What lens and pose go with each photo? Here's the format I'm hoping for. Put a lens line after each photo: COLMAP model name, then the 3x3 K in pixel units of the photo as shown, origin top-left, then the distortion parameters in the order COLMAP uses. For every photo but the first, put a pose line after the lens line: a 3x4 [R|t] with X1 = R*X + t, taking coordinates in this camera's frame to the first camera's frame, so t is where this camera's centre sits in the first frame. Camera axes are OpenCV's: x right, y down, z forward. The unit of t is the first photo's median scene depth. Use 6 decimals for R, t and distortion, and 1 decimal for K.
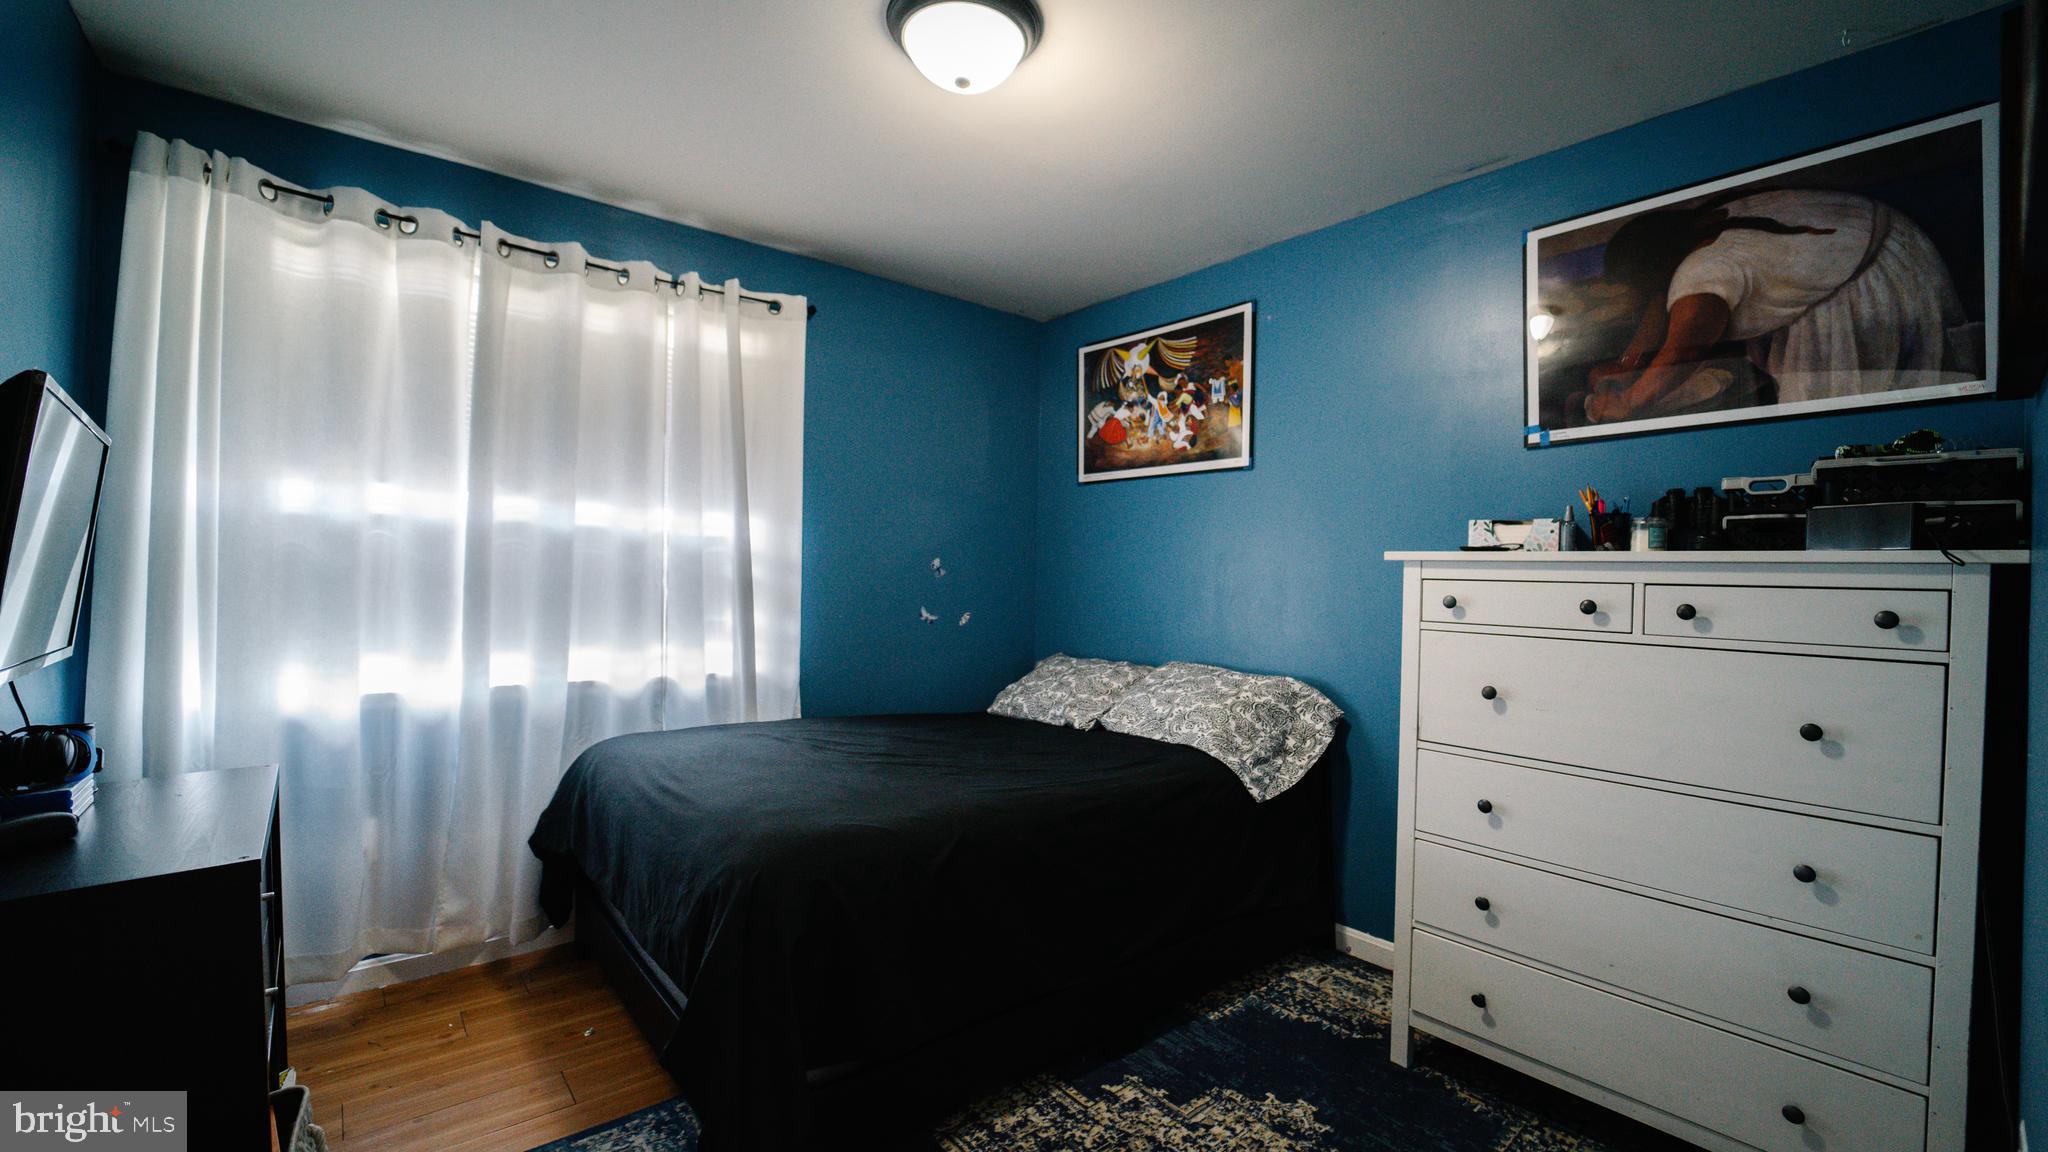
lens RADIAL K [[831.1, 0, 1033.2], [0, 831.1, 571.5], [0, 0, 1]] dist [-0.023440, 0.000128]
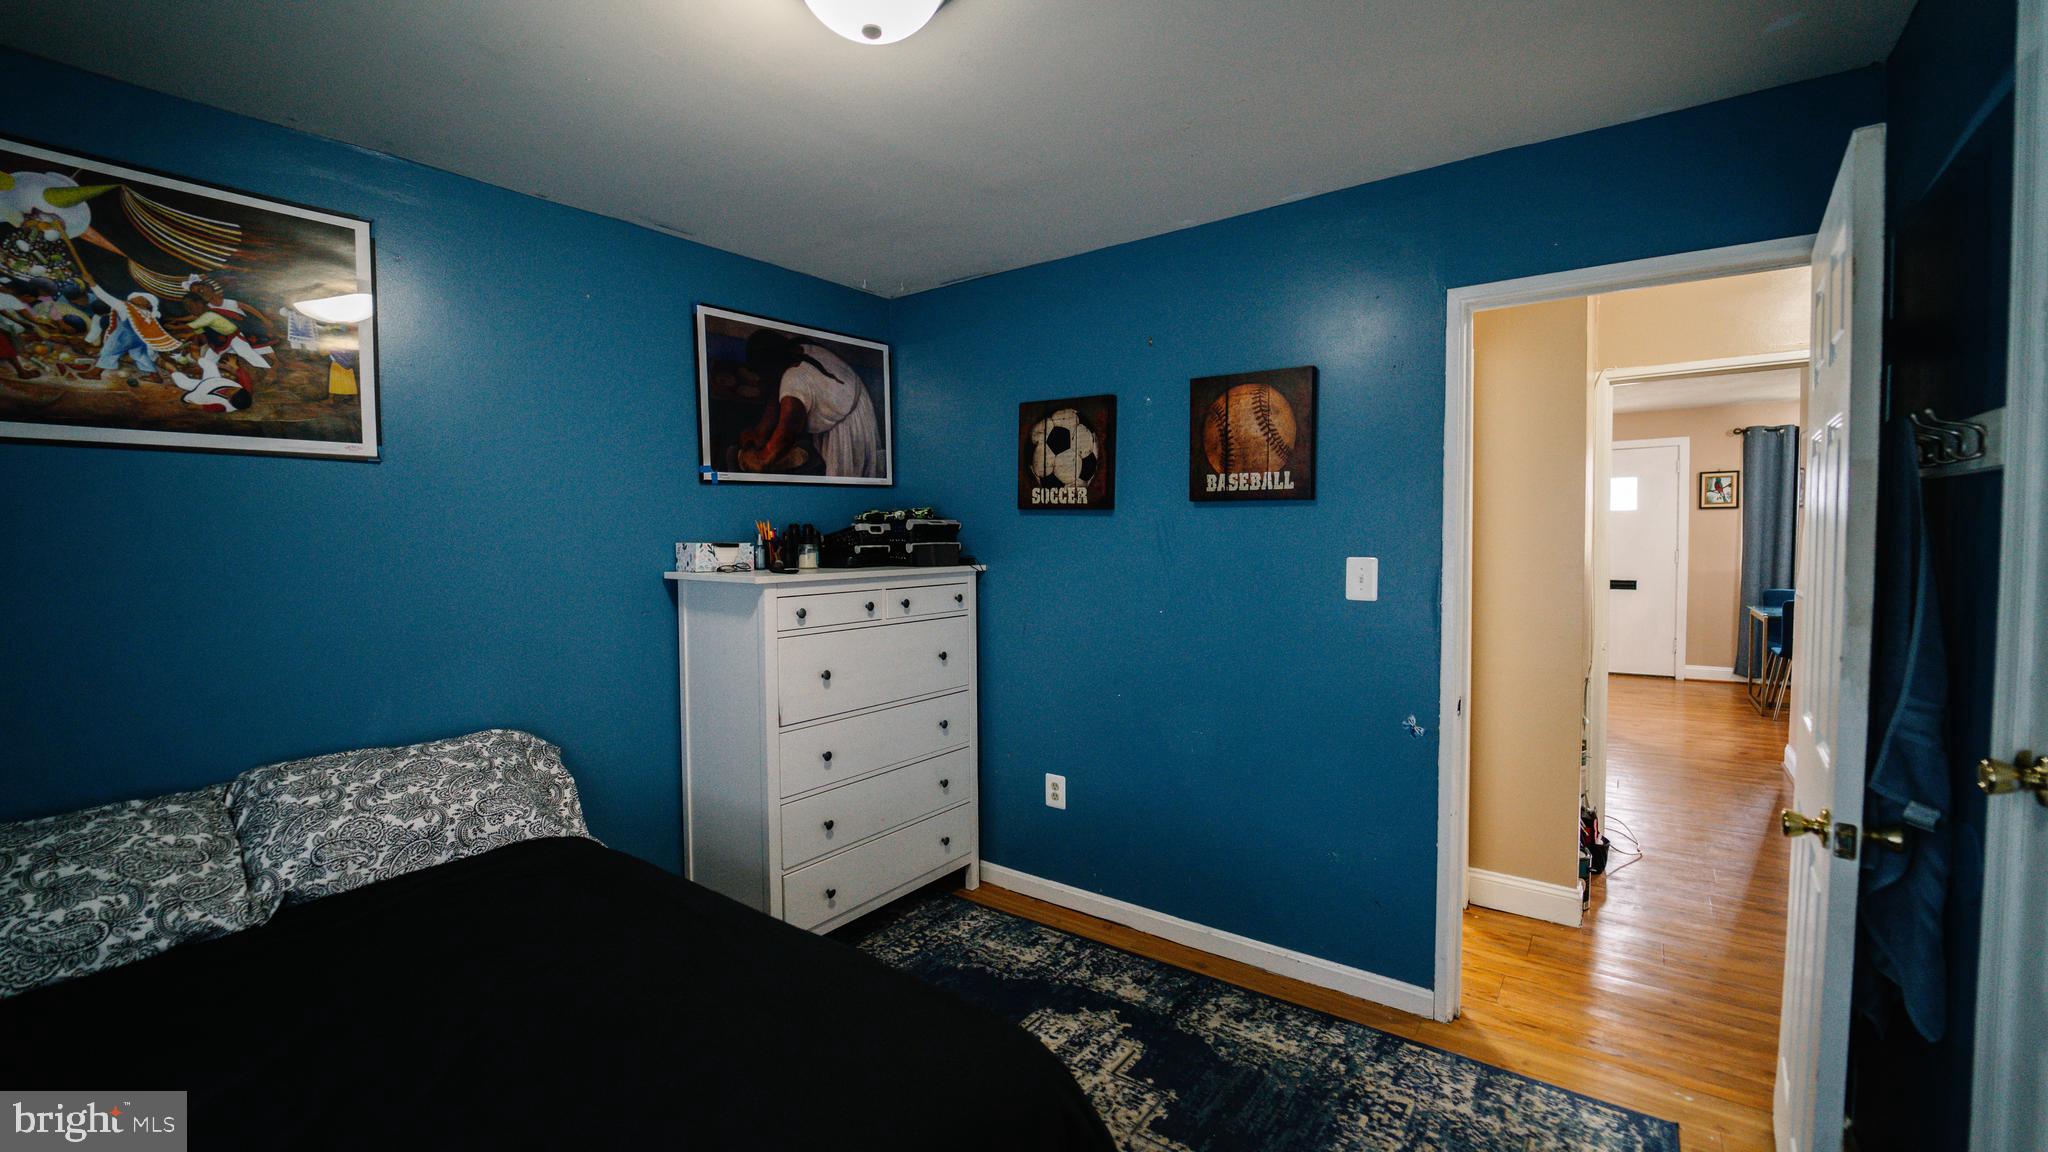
lens RADIAL K [[831.1, 0, 1033.2], [0, 831.1, 571.5], [0, 0, 1]] dist [-0.023440, 0.000128]
pose [[-0.229875, -0.061006, 0.971306, -0.635628], [0.003581, 0.997974, 0.063528, -0.083561], [-0.973213, 0.018082, -0.229191, 0.708520]]
